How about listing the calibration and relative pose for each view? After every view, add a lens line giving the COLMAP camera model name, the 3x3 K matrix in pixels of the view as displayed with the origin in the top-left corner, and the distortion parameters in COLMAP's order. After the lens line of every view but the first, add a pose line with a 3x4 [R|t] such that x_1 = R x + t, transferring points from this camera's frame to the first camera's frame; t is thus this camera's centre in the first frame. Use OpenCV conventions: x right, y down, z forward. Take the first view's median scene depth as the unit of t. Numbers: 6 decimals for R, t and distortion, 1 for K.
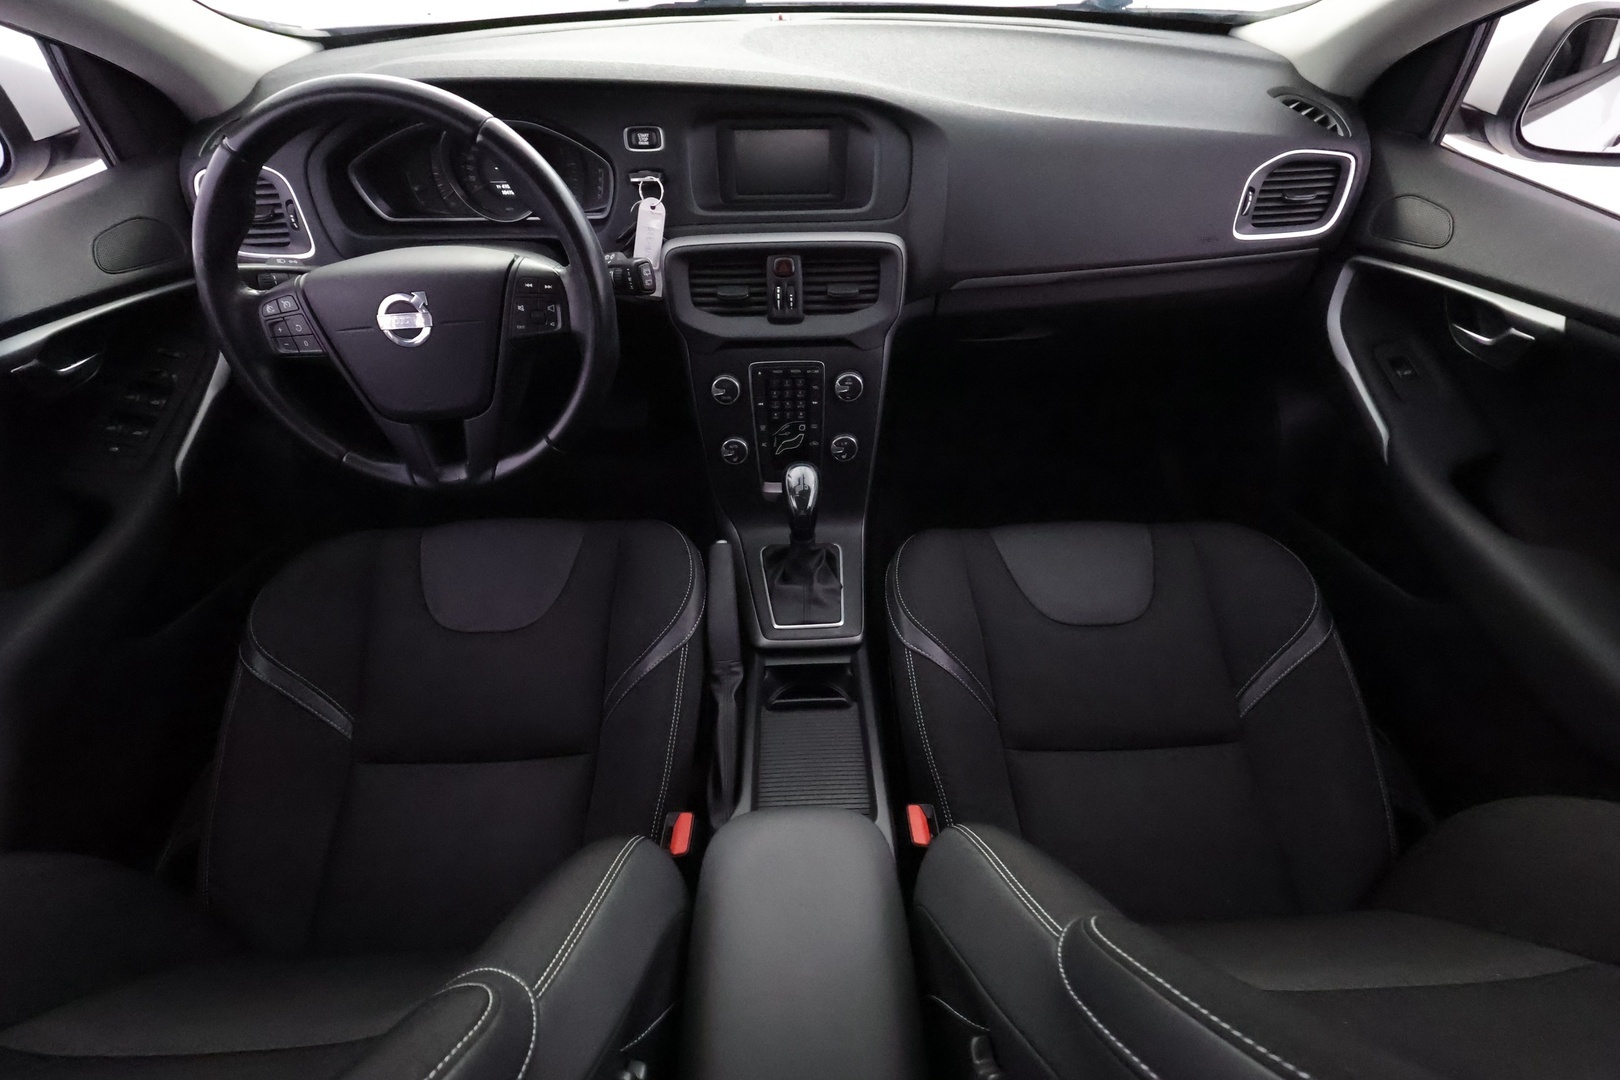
lens RADIAL K [[751.1, 0, 806.5], [0, 751.1, 539.0], [0, 0, 1]] dist [0.001124, 0.001157]
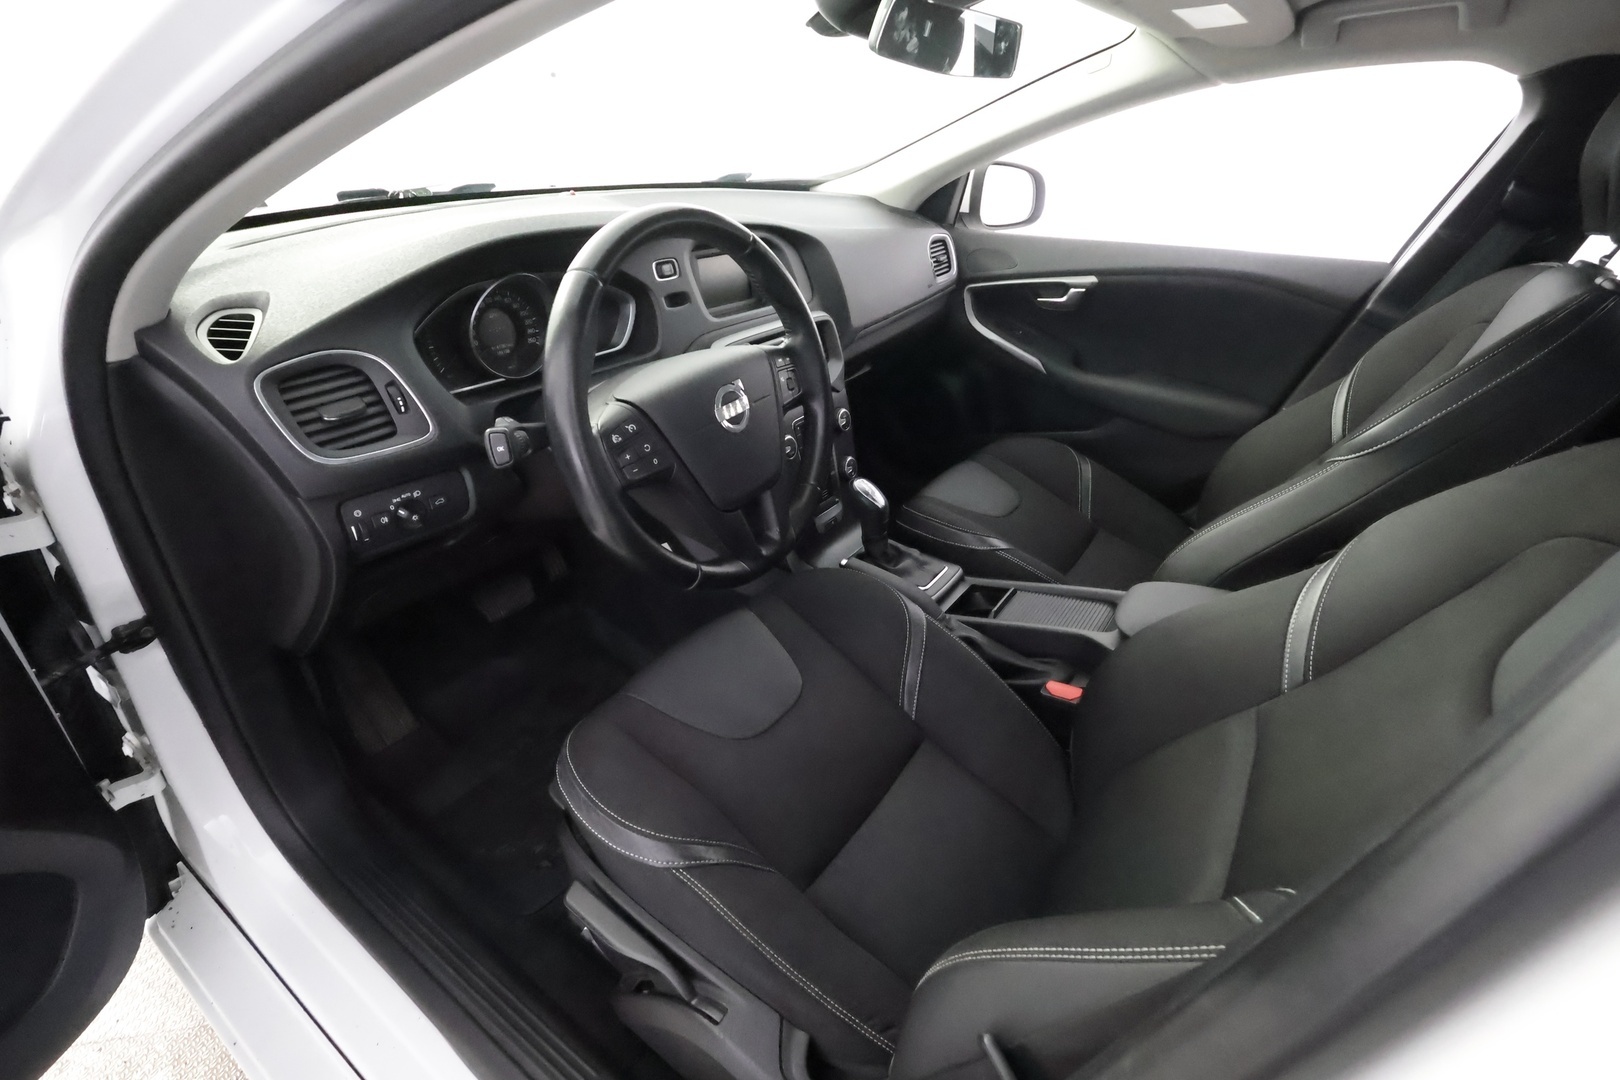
lens RADIAL K [[751.1, 0, 816.7], [0, 751.1, 538.6], [0, 0, 1]] dist [0.001124, 0.001157]
pose [[0.600829, -0.369167, 0.709028, -0.985082], [0.519615, 0.854389, 0.004531, -0.054775], [-0.607458, 0.365699, 0.705166, 0.174731]]
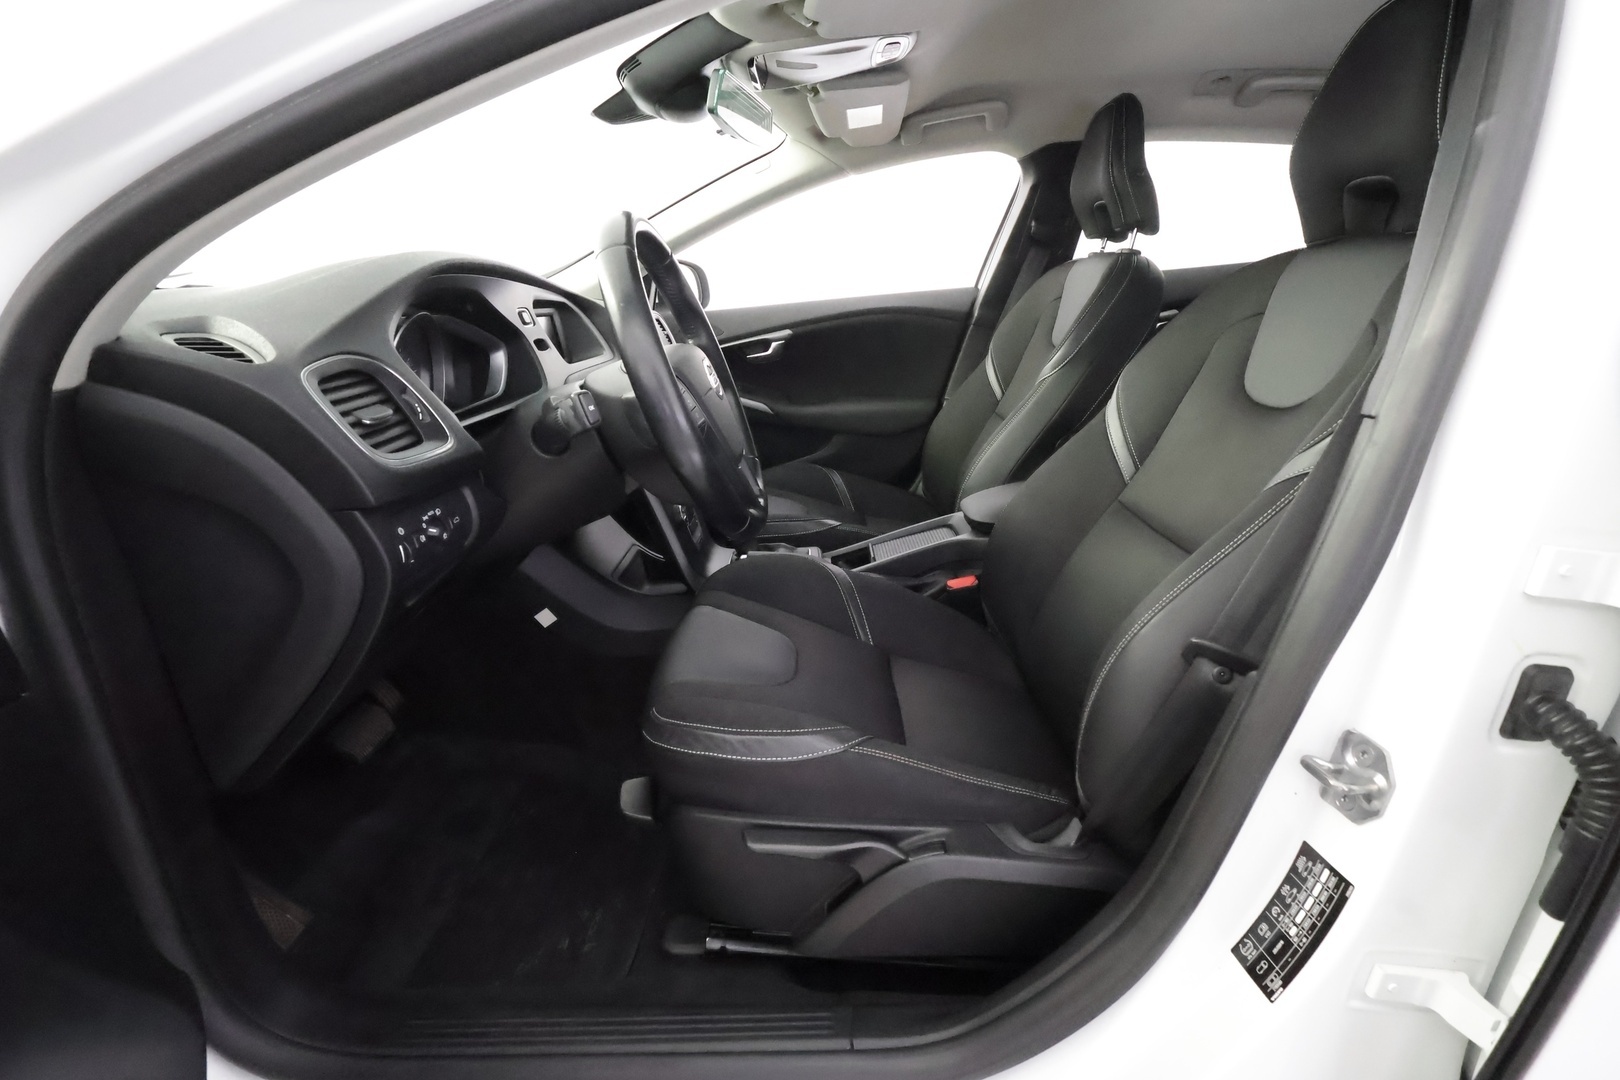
lens RADIAL K [[751.1, 0, 811.3], [0, 751.1, 540.7], [0, 0, 1]] dist [0.001124, 0.001157]
pose [[0.048733, -0.314033, 0.948161, -1.353060], [0.720710, 0.668291, 0.184297, -0.170633], [-0.691522, 0.674367, 0.258894, 0.569815]]
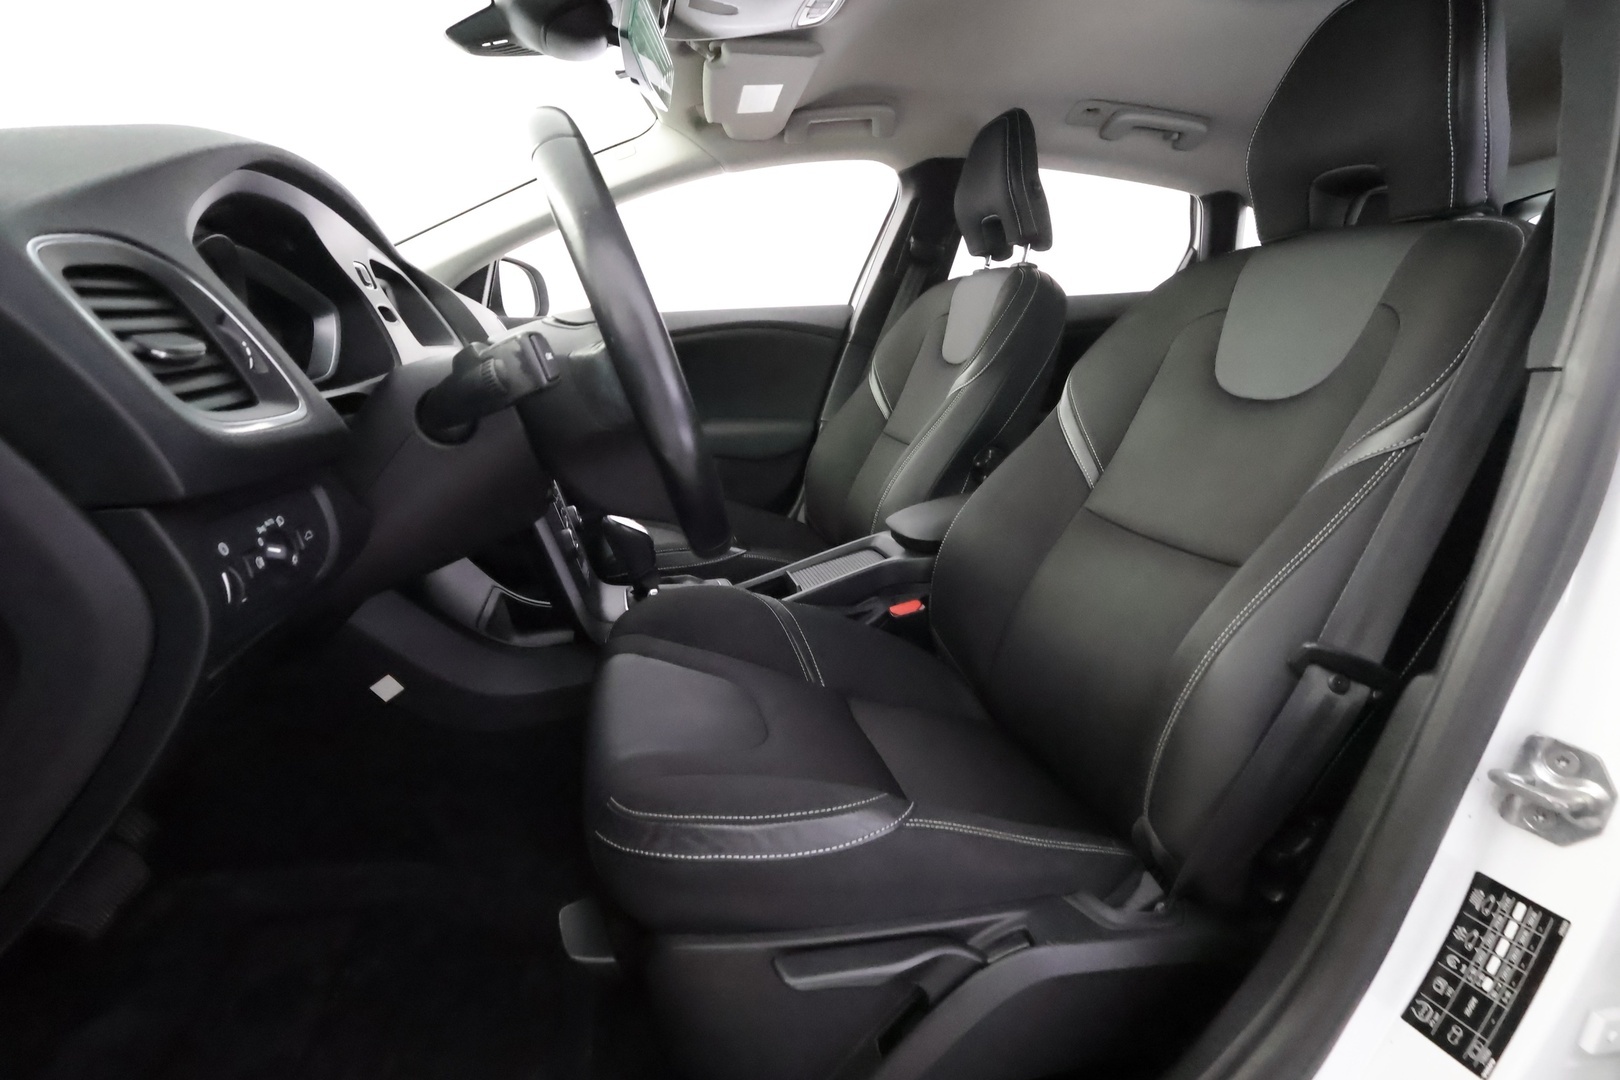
lens RADIAL K [[751.1, 0, 810.5], [0, 751.1, 541.2], [0, 0, 1]] dist [0.001124, 0.001157]
pose [[-0.211023, -0.255300, 0.943552, -1.159004], [0.679350, 0.655747, 0.329363, -0.243071], [-0.702818, 0.710505, 0.035060, 0.766425]]
